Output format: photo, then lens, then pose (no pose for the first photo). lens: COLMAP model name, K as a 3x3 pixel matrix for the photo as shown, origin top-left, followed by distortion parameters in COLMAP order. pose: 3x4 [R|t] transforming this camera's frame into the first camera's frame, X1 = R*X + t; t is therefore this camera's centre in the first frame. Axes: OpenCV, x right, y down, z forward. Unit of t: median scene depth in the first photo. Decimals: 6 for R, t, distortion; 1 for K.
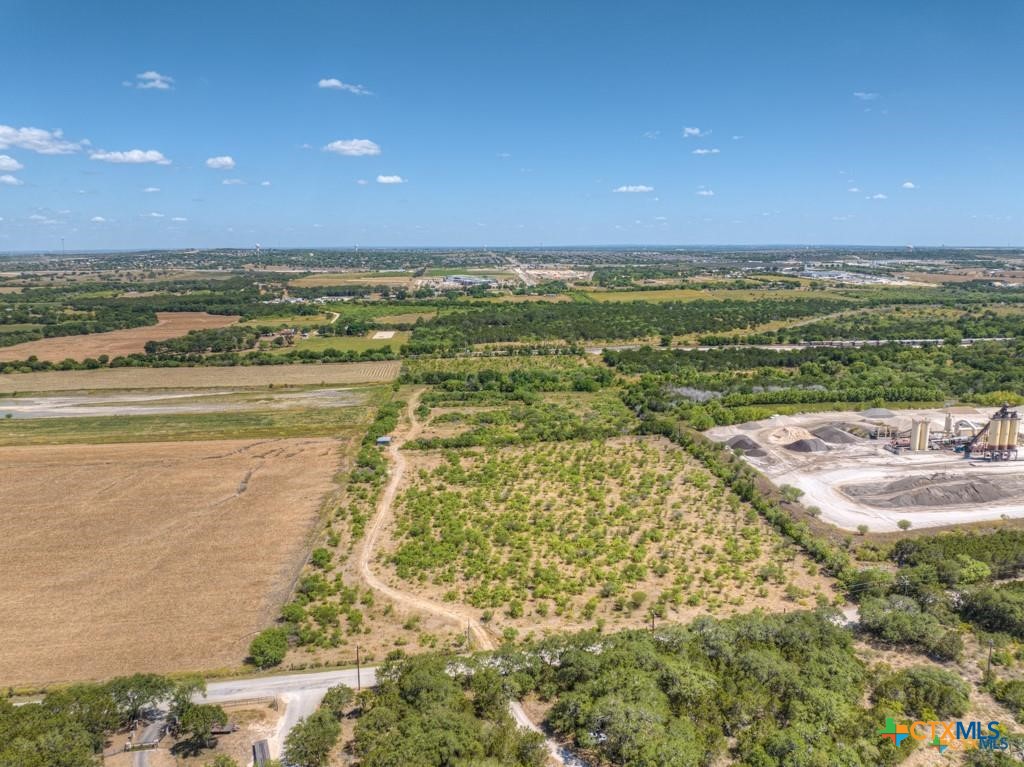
lens RADIAL K [[702.3, 0, 544.9], [0, 702.3, 381.2], [0, 0, 1]] dist [-0.030856, 0.005899]
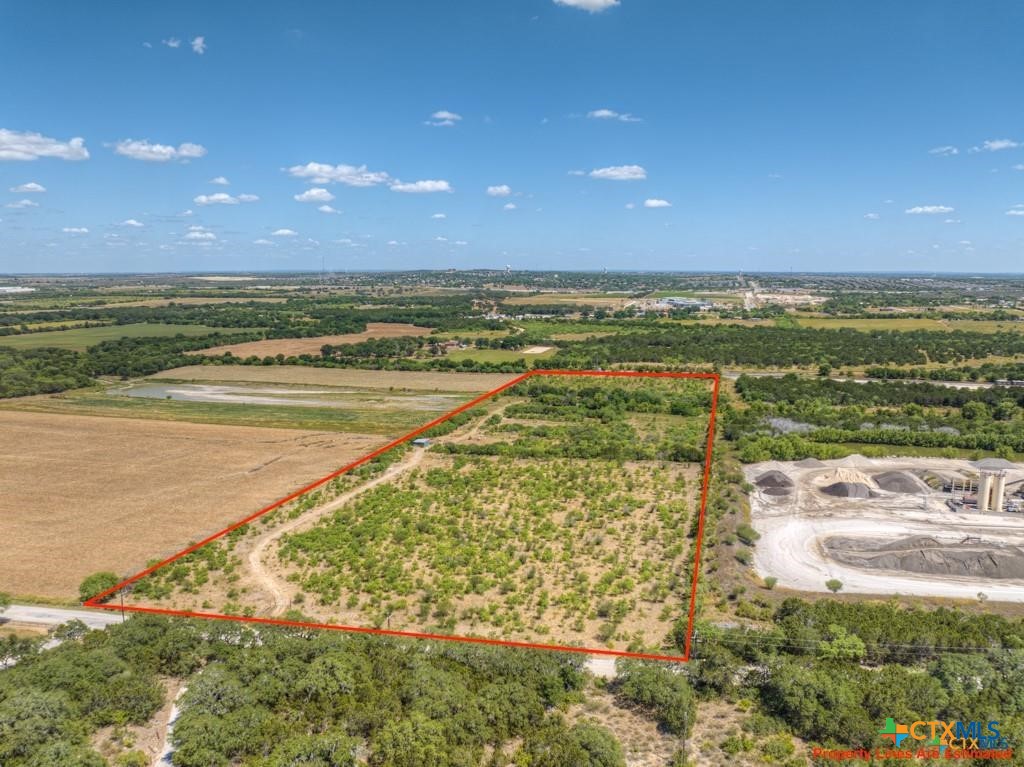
lens RADIAL K [[702.3, 0, 544.9], [0, 702.3, 381.2], [0, 0, 1]] dist [-0.030856, 0.005899]
pose [[0.942471, 0.058685, -0.329095, 0.145562], [-0.069203, 0.997395, -0.020327, 0.000487], [0.327045, 0.041932, 0.944078, 0.026112]]
